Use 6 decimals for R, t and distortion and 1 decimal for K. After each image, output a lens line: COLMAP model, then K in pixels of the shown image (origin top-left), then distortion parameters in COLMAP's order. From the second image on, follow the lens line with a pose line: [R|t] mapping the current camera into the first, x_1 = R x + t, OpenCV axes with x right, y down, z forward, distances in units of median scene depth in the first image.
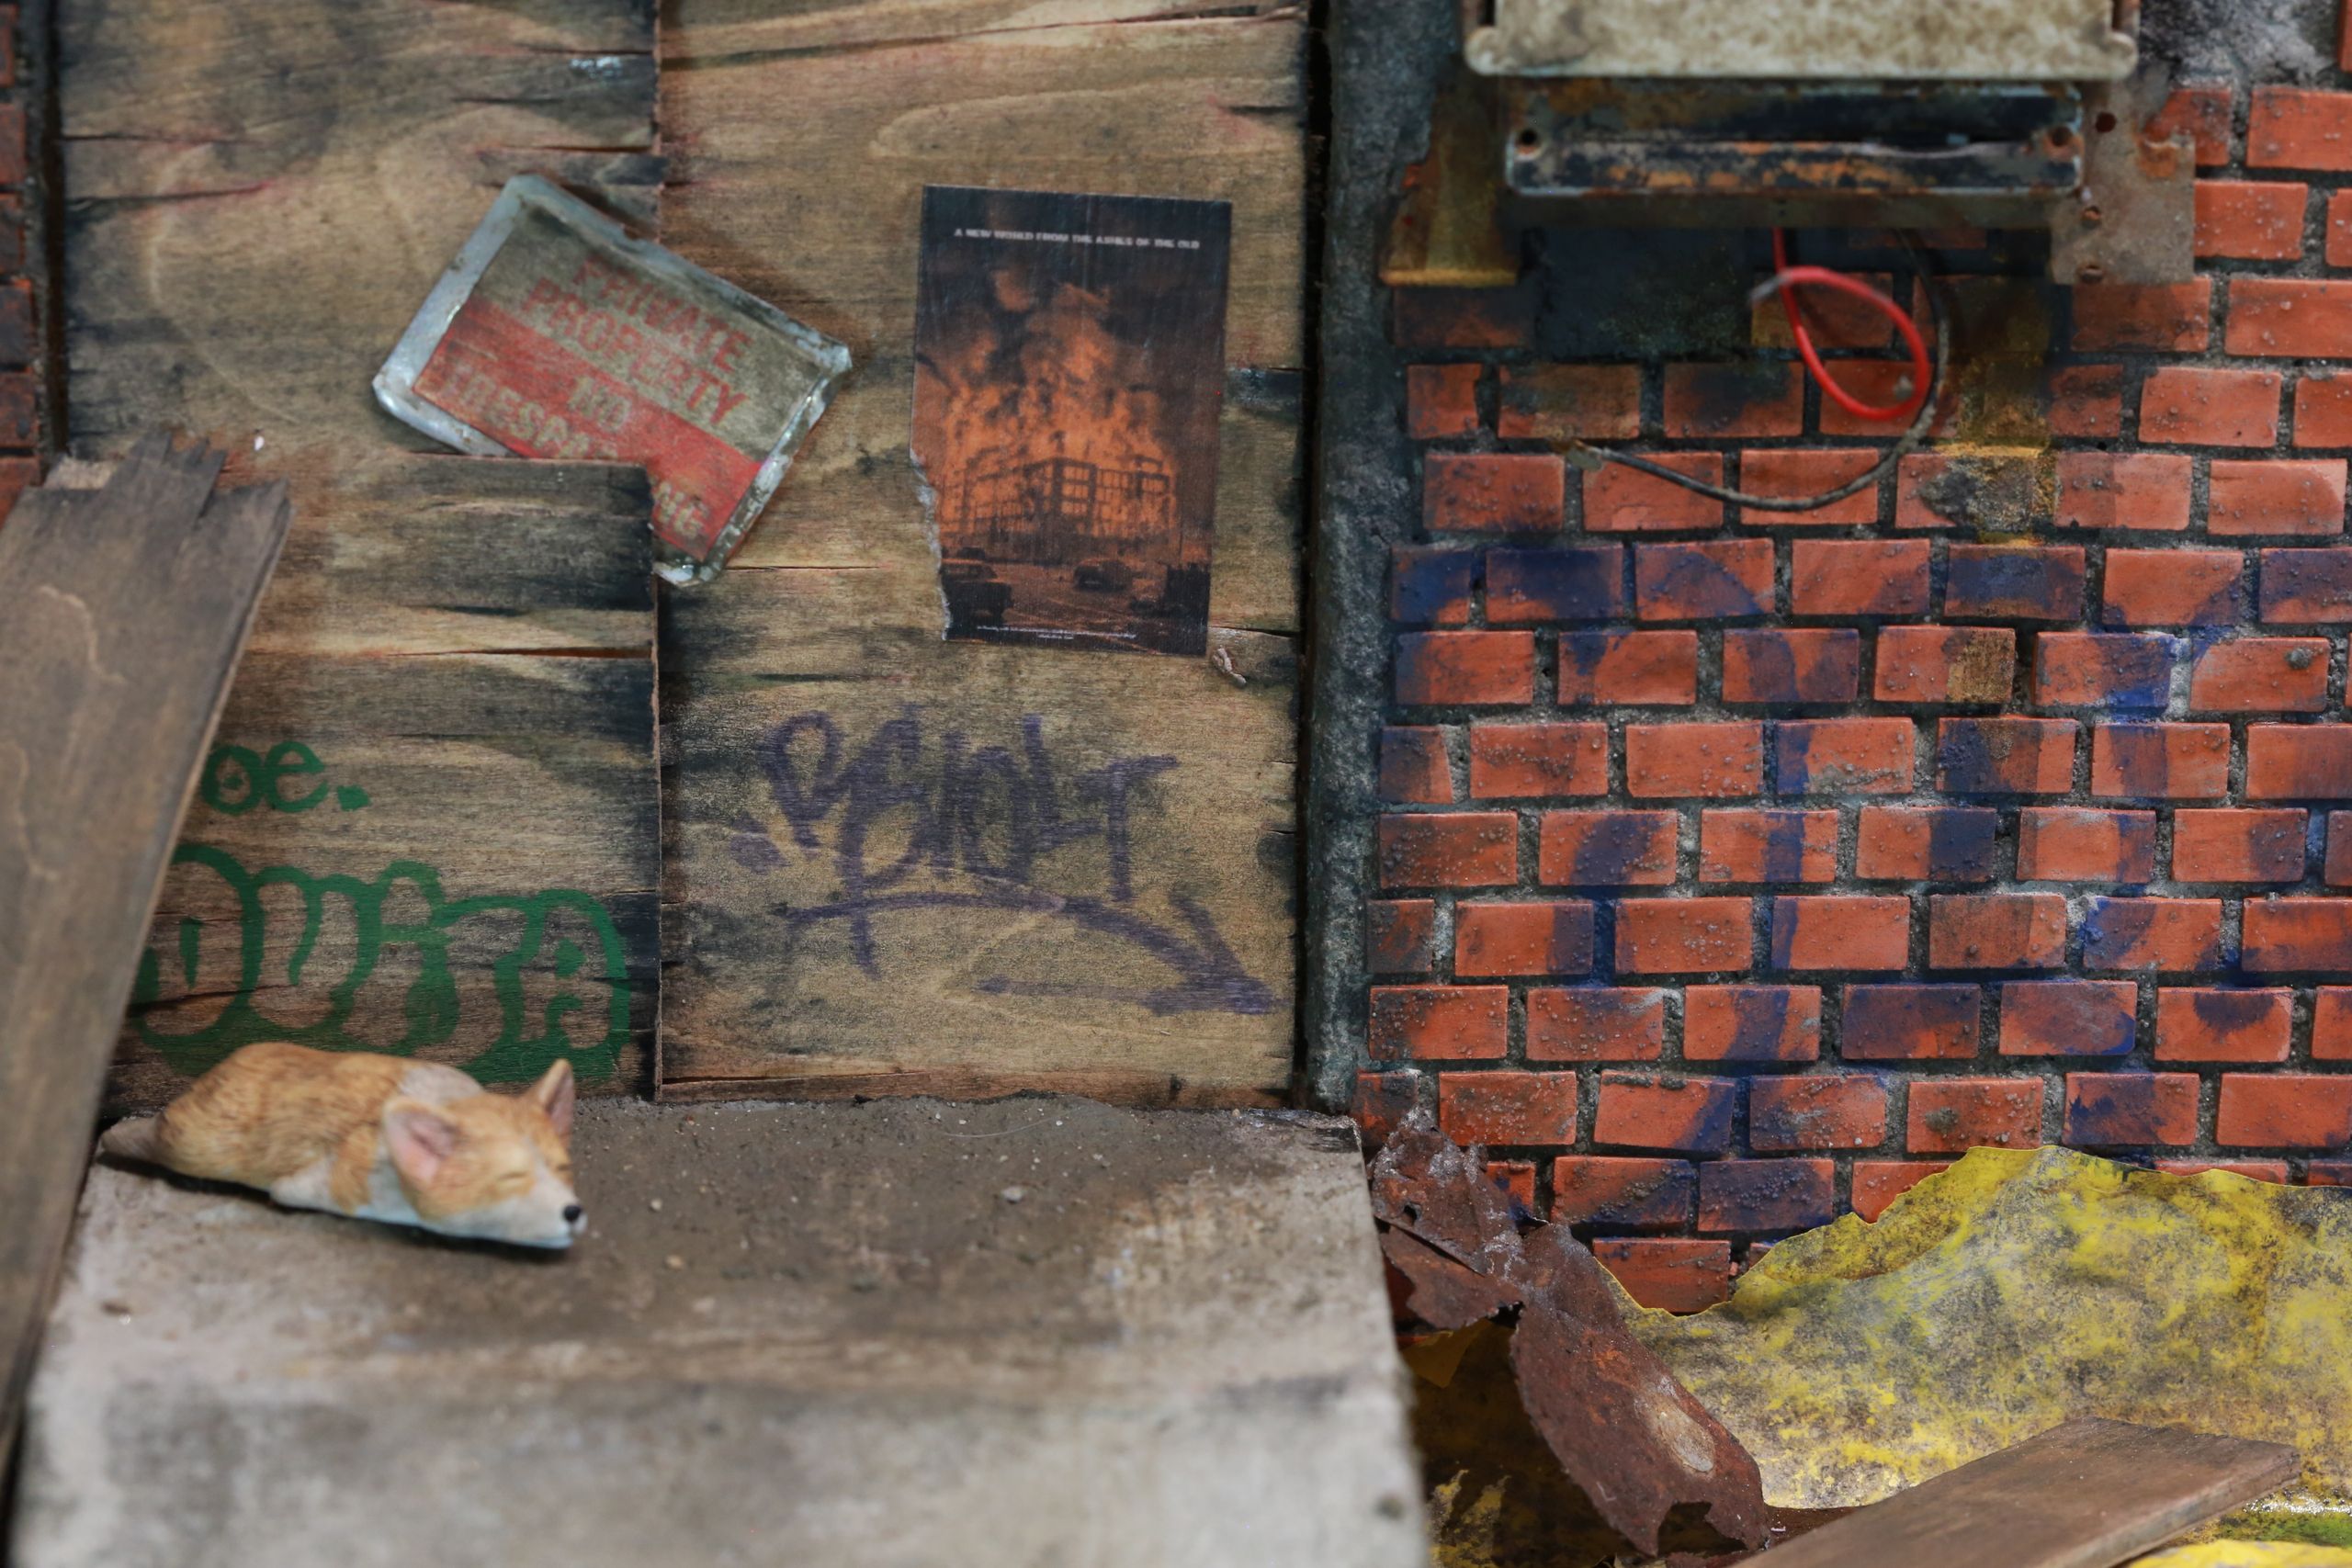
lens RADIAL K [[7742.9, 0, 1176.0], [0, 7742.9, 784.0], [0, 0, 1]] dist [-0.174348, -0.773809]
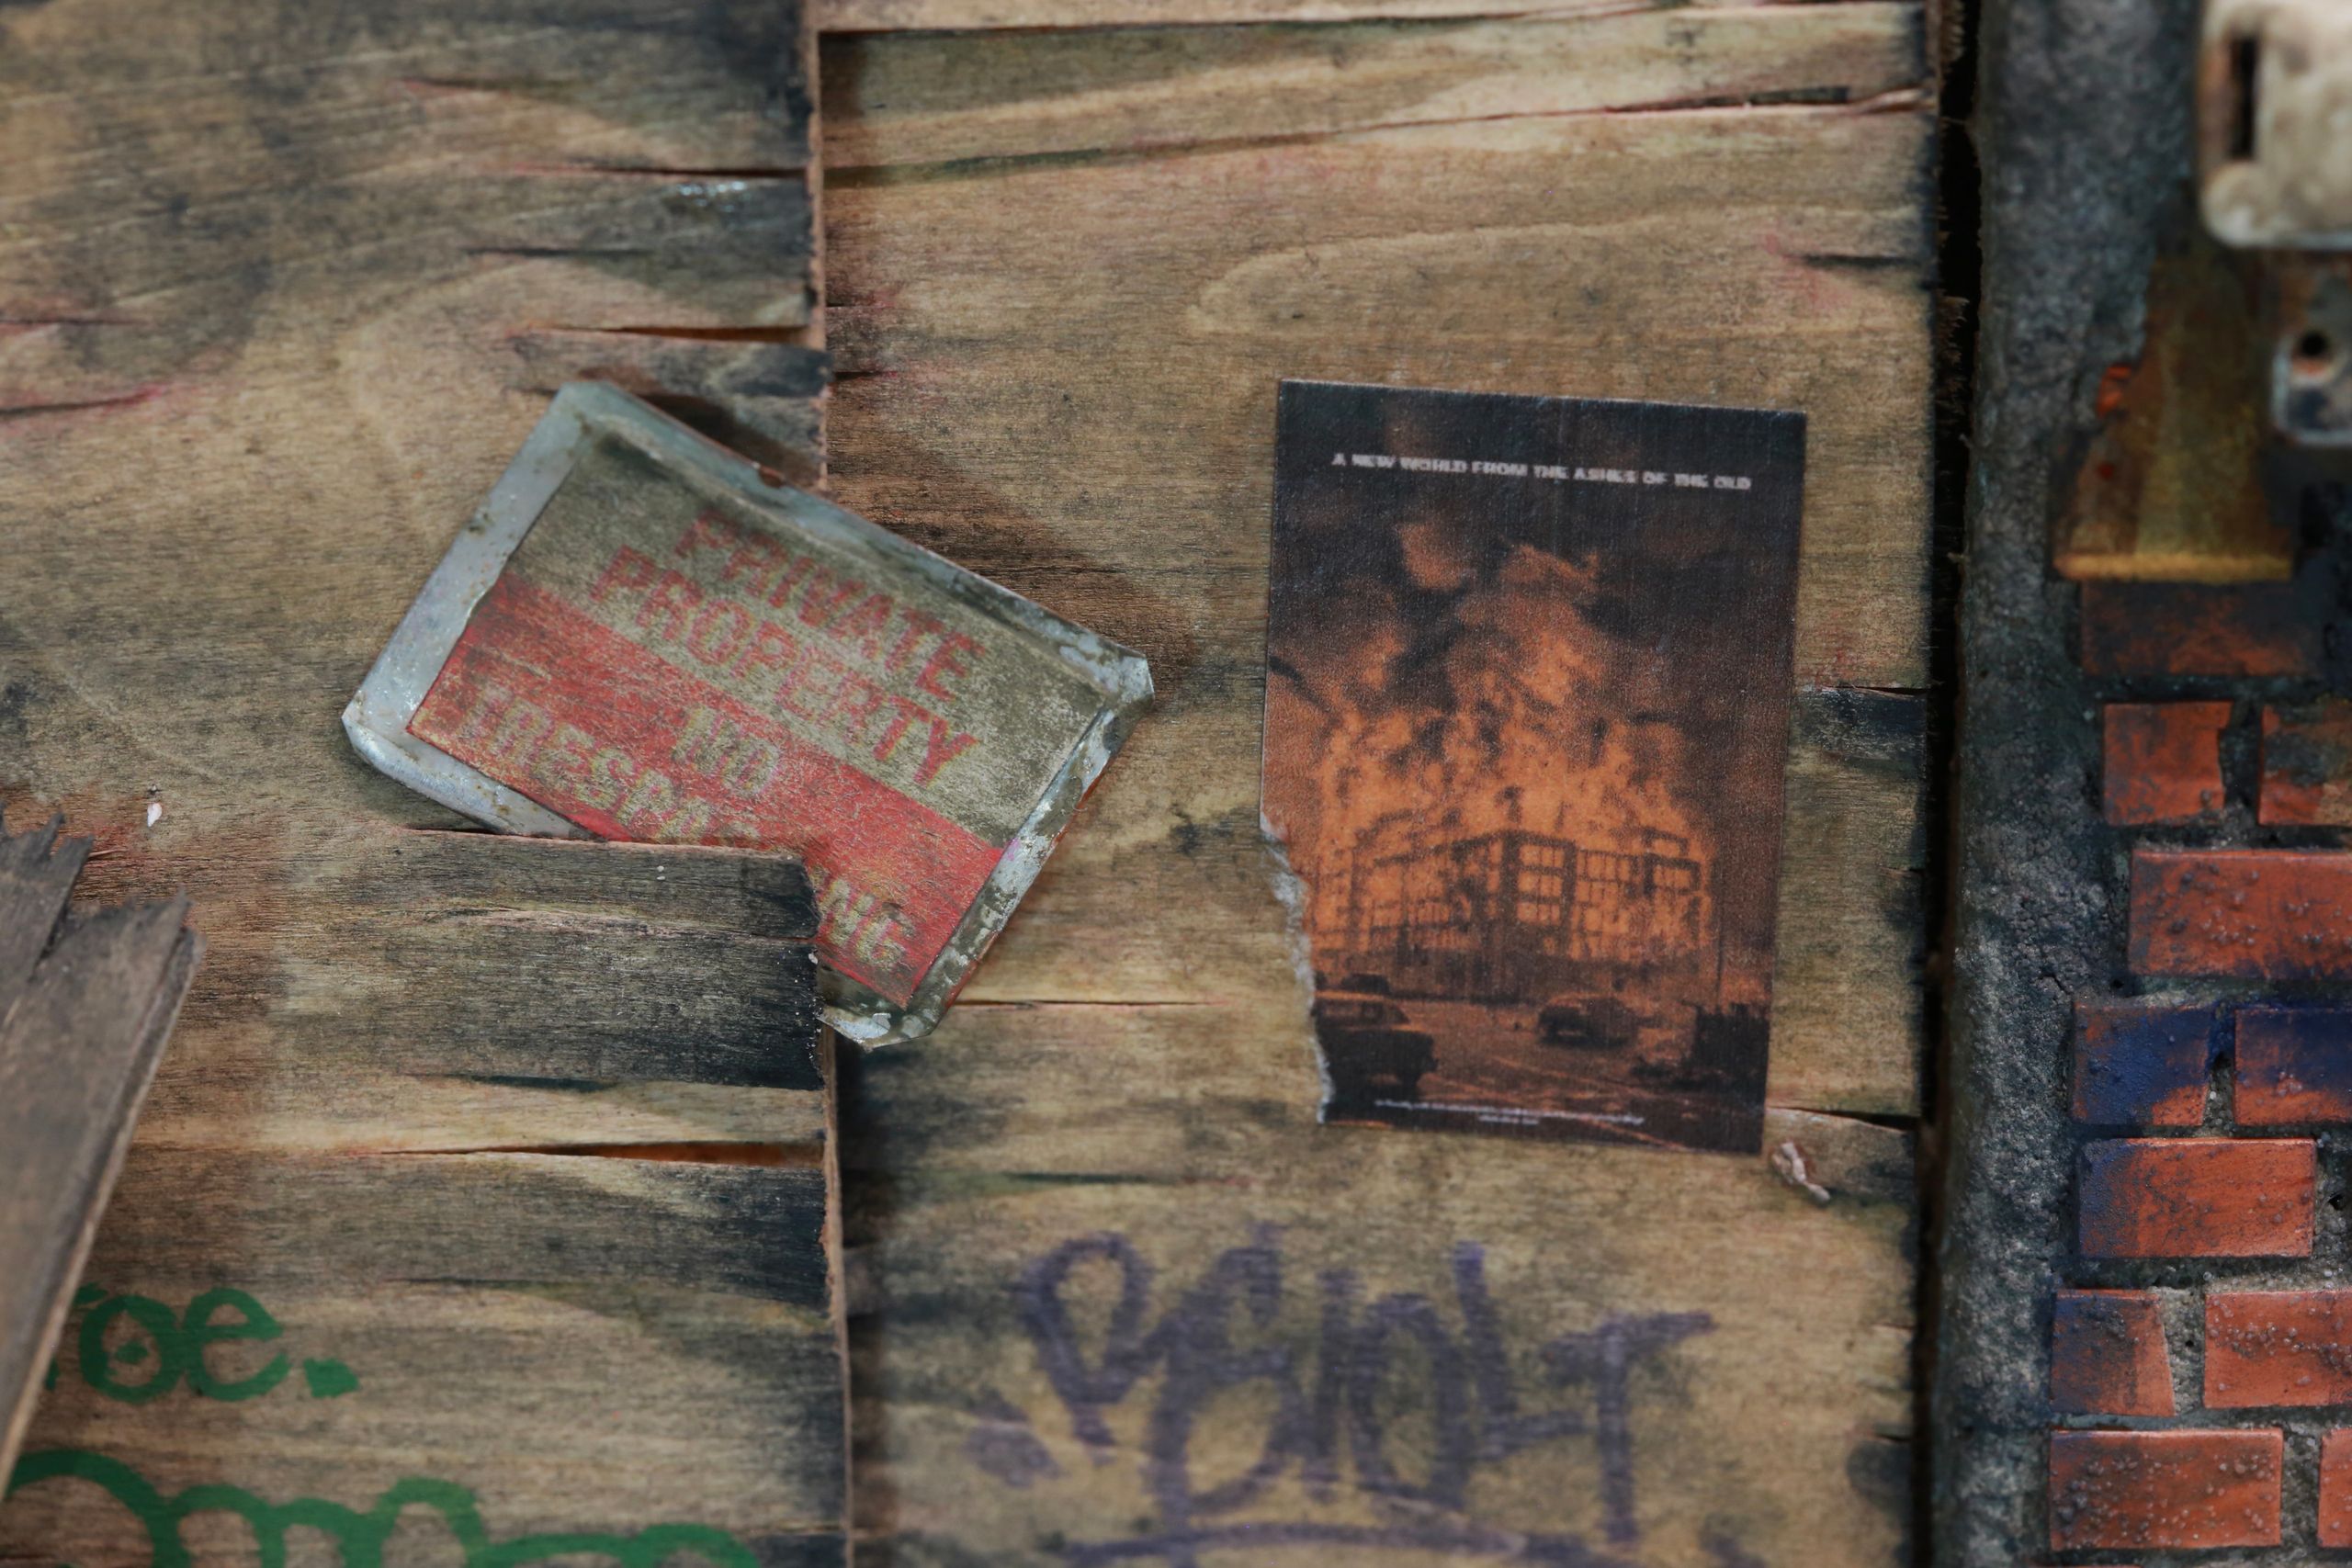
lens RADIAL K [[9114.3, 0, 1176.0], [0, 9114.3, 784.0], [0, 0, 1]] dist [-0.207423, -2.404743]
pose [[0.995933, 0.011816, -0.089322, 0.021197], [-0.004962, 0.997052, 0.076566, -0.098365], [0.089964, -0.075811, 0.993055, 0.308919]]
